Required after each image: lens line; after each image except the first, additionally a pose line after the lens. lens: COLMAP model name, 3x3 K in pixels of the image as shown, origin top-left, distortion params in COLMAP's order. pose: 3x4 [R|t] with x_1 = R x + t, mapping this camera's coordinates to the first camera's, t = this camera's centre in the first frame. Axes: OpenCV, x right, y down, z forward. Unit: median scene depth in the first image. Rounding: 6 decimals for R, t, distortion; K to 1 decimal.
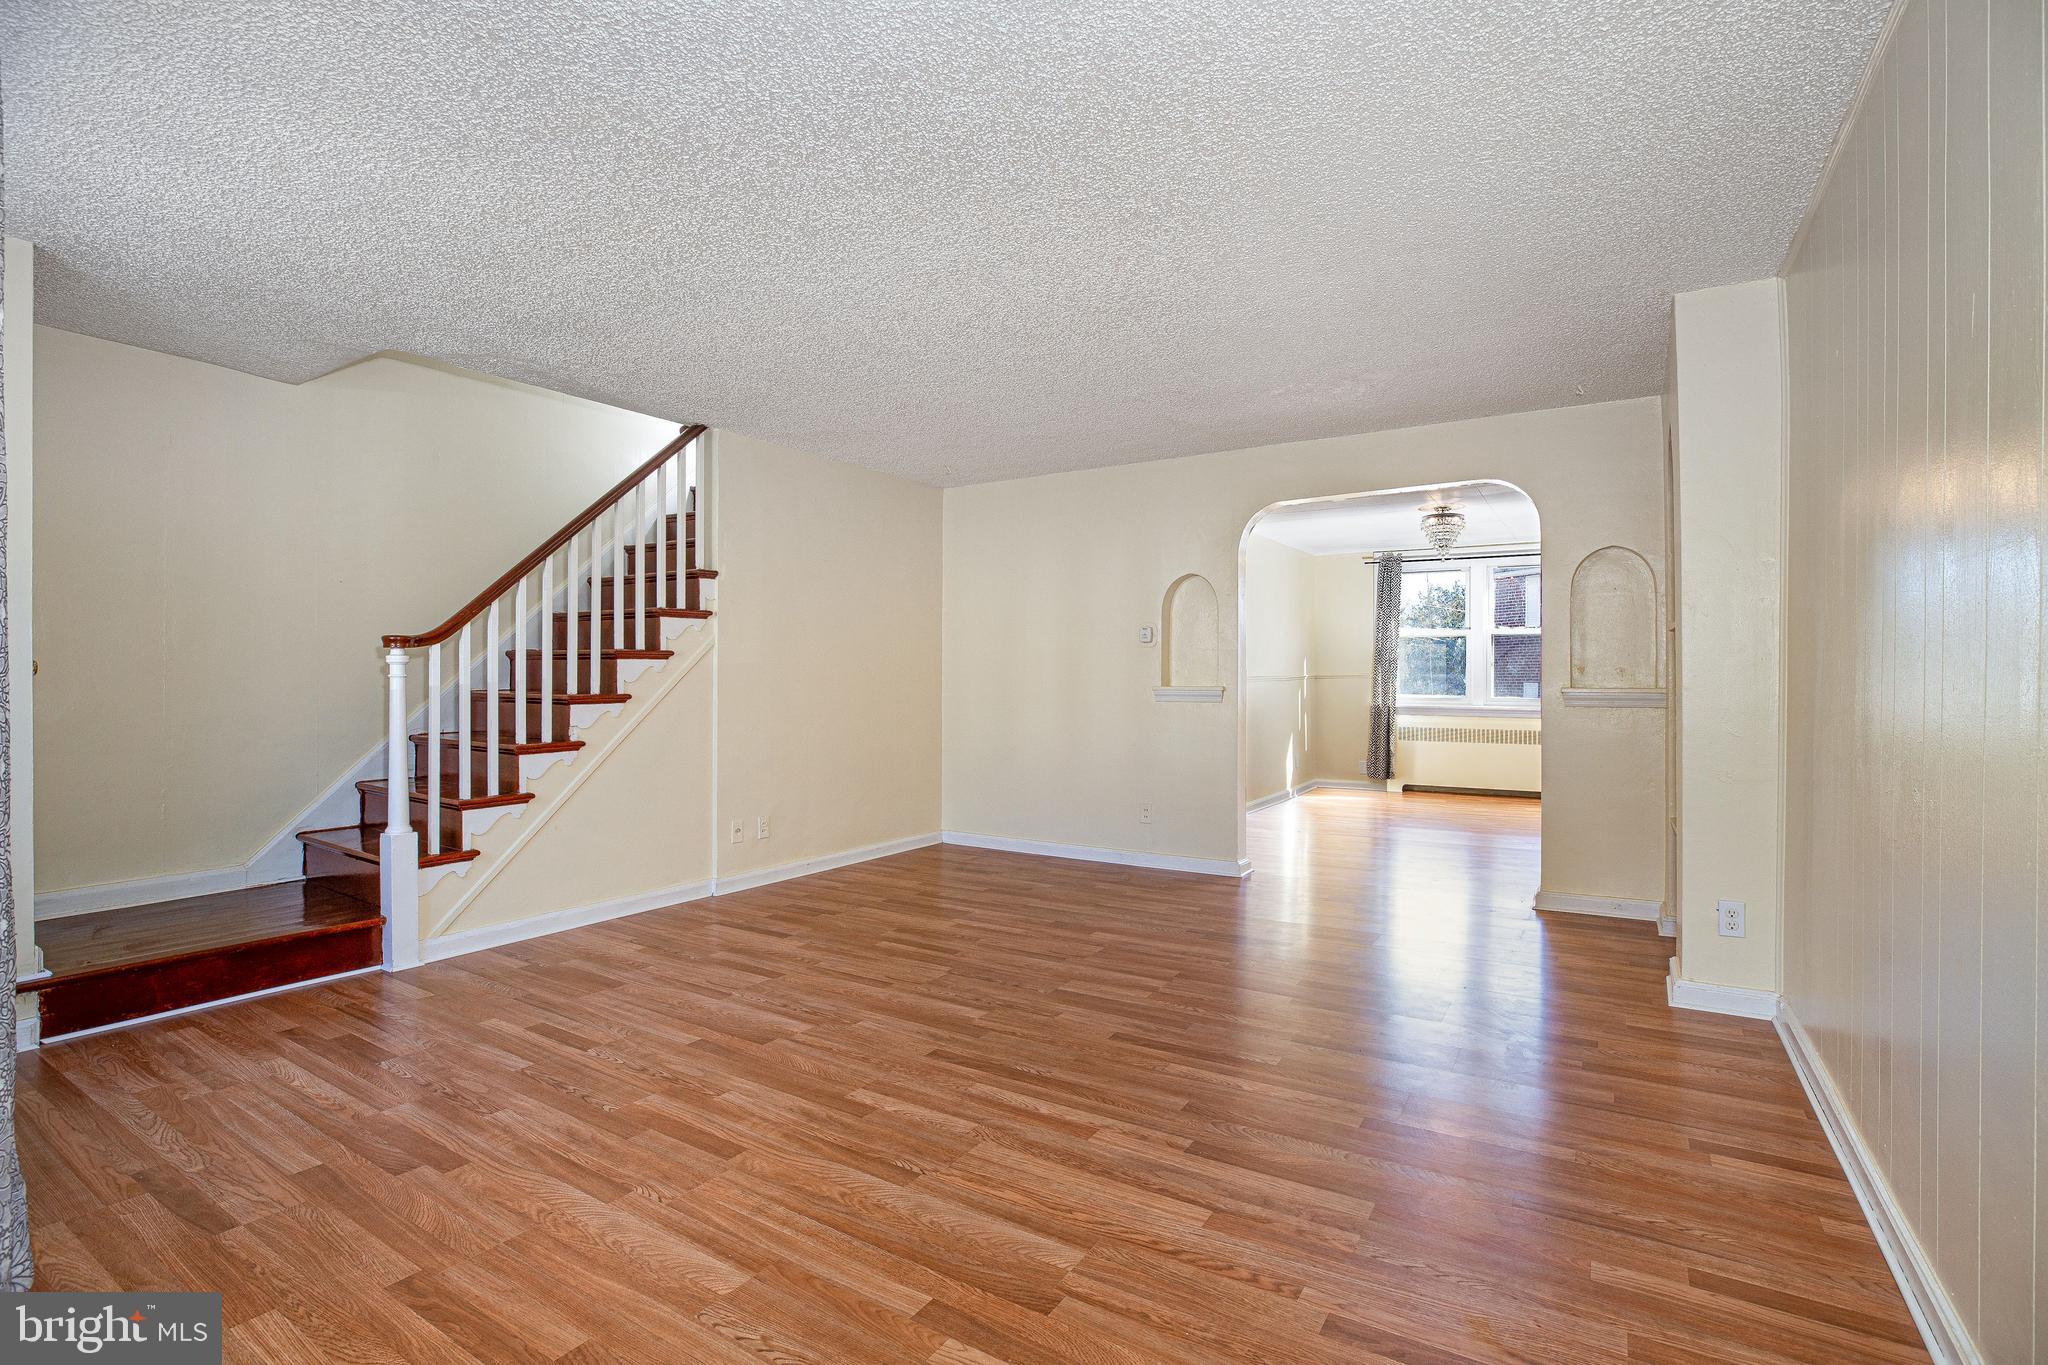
lens RADIAL K [[944.0, 0, 1019.1], [0, 944.0, 669.9], [0, 0, 1]] dist [-0.039462, 0.010747]
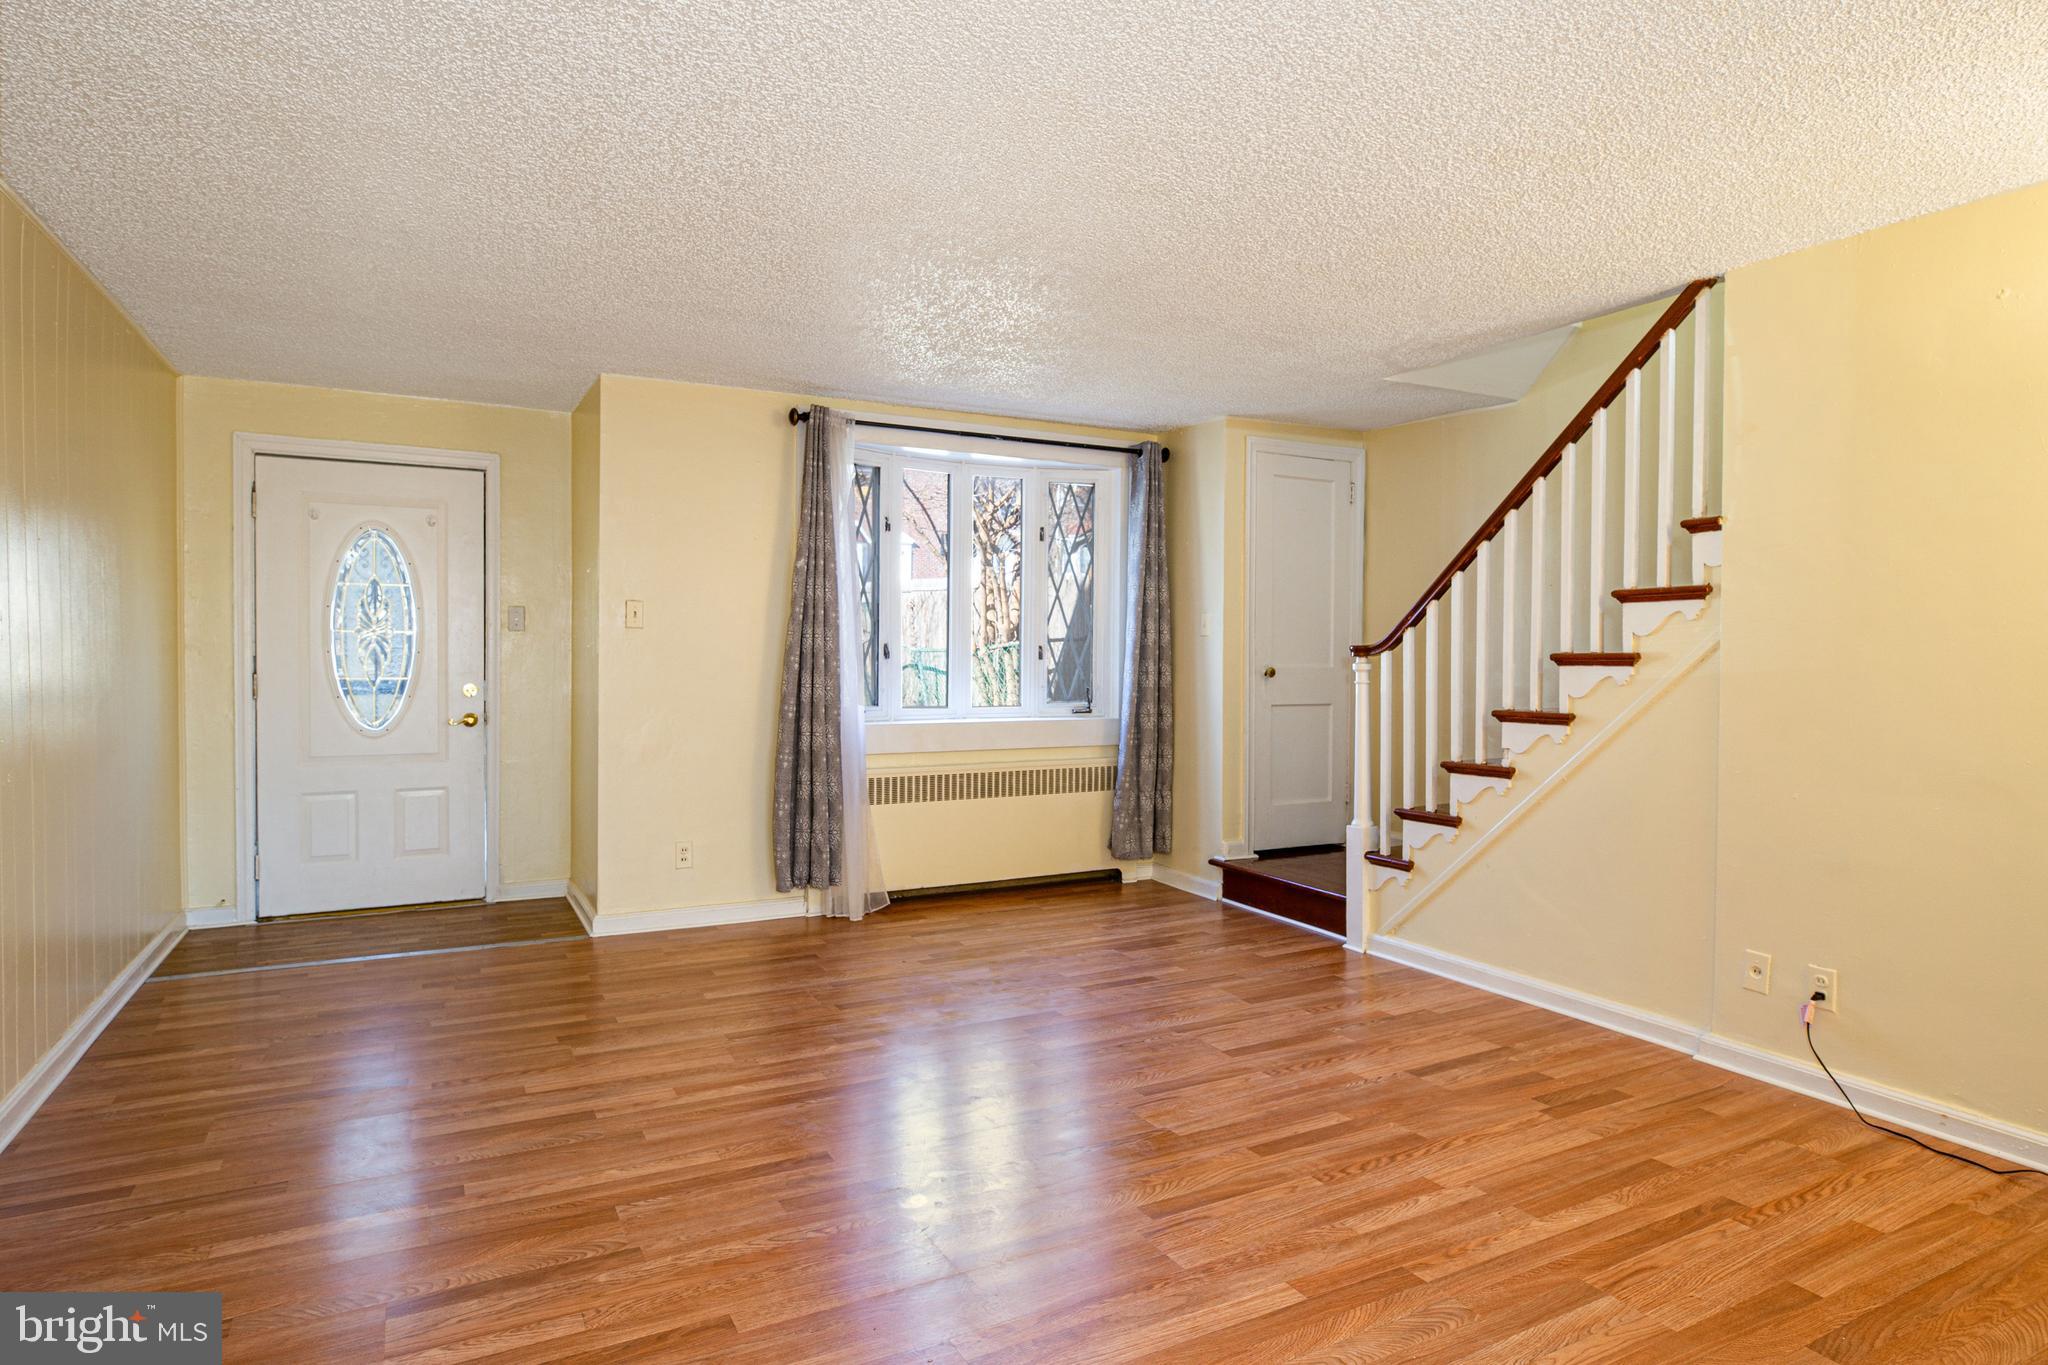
lens RADIAL K [[1138.4, 0, 1039.3], [0, 1138.4, 679.2], [0, 0, 1]] dist [-0.021257, 0.002859]
pose [[-0.477800, 0.018033, -0.878284, 0.779374], [0.001663, 0.999806, 0.019623, -0.027354], [0.878467, 0.007915, -0.477737, 1.482402]]
